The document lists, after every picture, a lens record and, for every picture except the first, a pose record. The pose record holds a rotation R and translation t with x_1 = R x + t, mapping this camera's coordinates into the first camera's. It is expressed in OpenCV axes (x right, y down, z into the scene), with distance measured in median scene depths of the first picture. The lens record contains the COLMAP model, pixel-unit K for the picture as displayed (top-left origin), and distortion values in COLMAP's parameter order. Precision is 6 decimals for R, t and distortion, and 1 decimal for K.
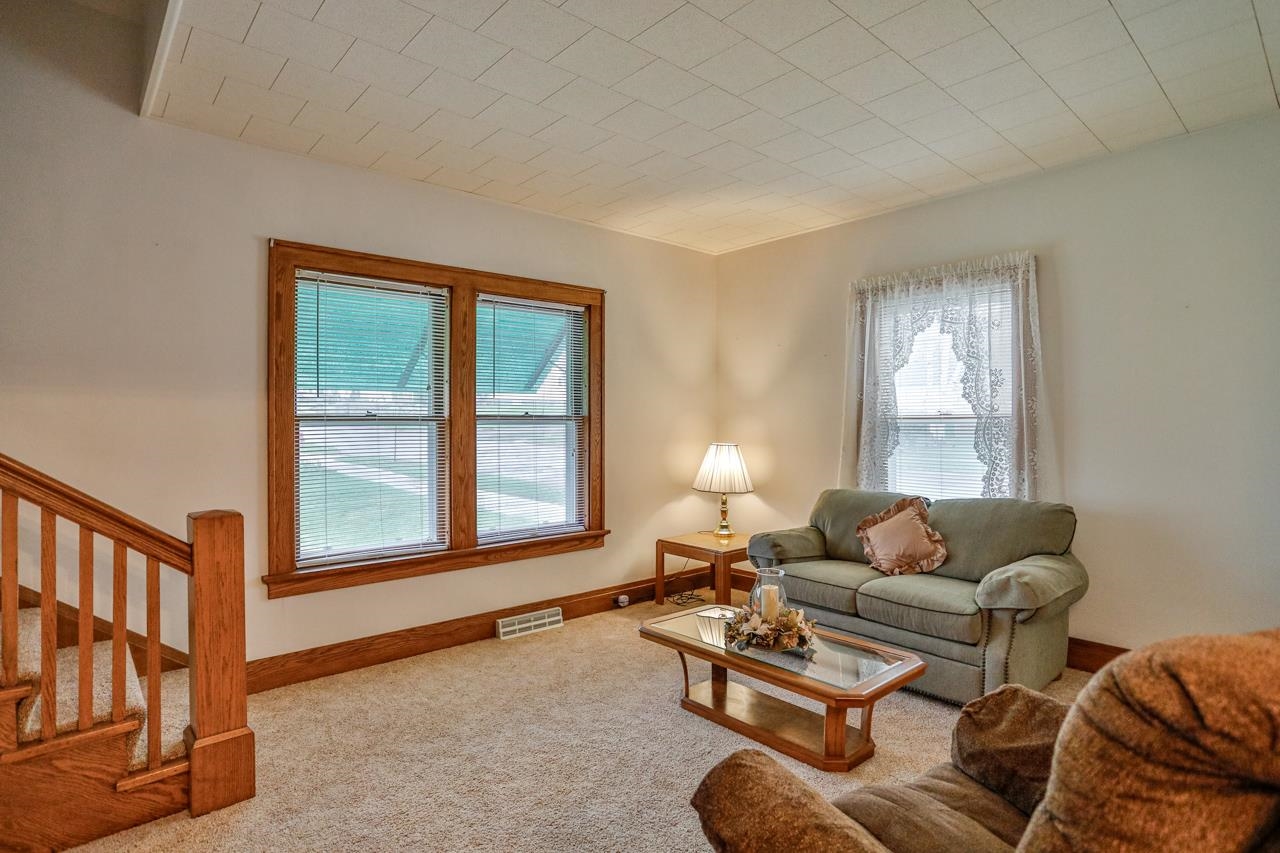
lens RADIAL K [[649.5, 0, 634.1], [0, 649.5, 420.4], [0, 0, 1]] dist [-0.017771, 0.001393]
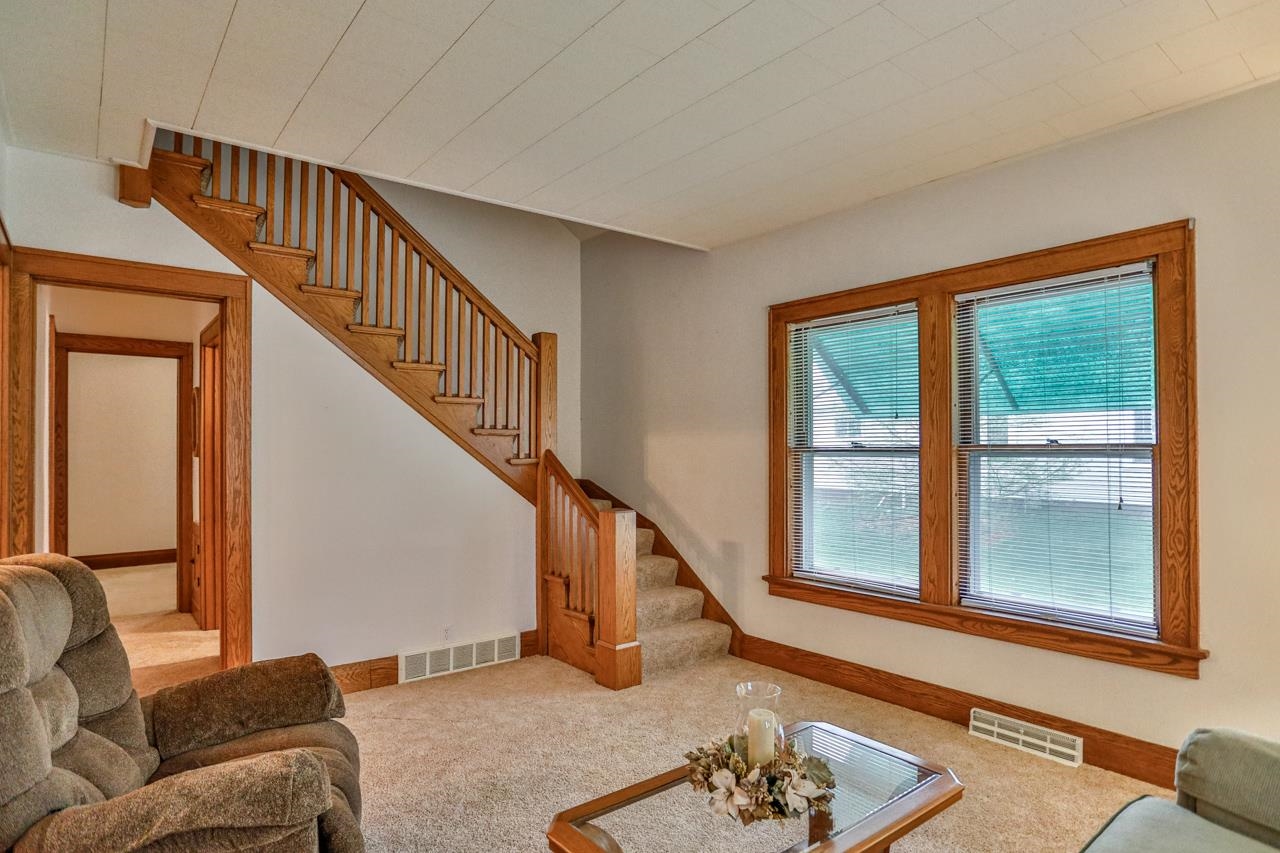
lens RADIAL K [[678.1, 0, 631.8], [0, 678.1, 444.7], [0, 0, 1]] dist [-0.052308, 0.028394]
pose [[-0.006776, -0.009070, -0.999936, 0.621096], [-0.001348, 0.999958, -0.009061, -0.000400], [0.999976, 0.001287, -0.006788, 0.616986]]
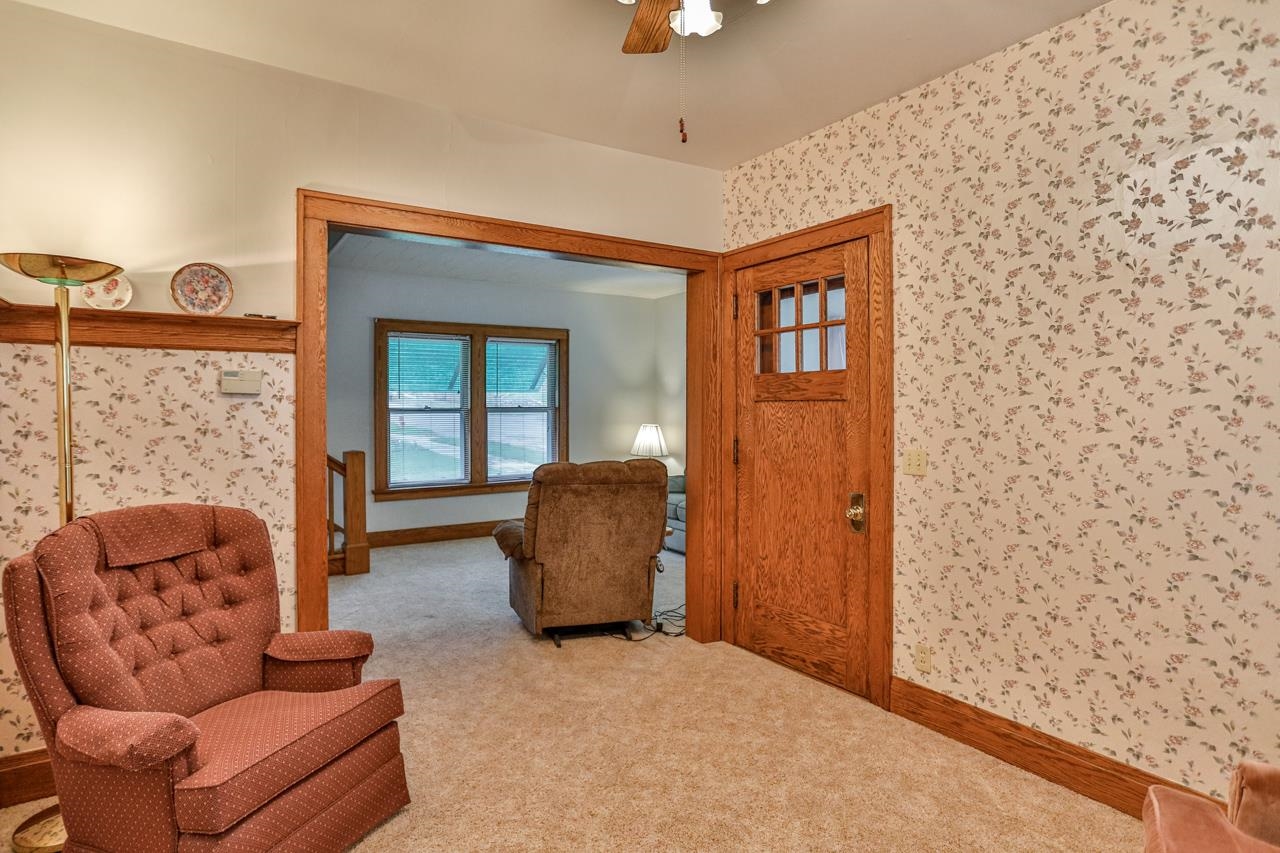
lens RADIAL K [[678.1, 0, 638.3], [0, 678.1, 414.7], [0, 0, 1]] dist [-0.052308, 0.028394]
pose [[0.989636, 0.001957, -0.143582, 0.432361], [0.000025, 0.999905, 0.013797, -0.014361], [0.143596, -0.013657, 0.989542, -0.756121]]
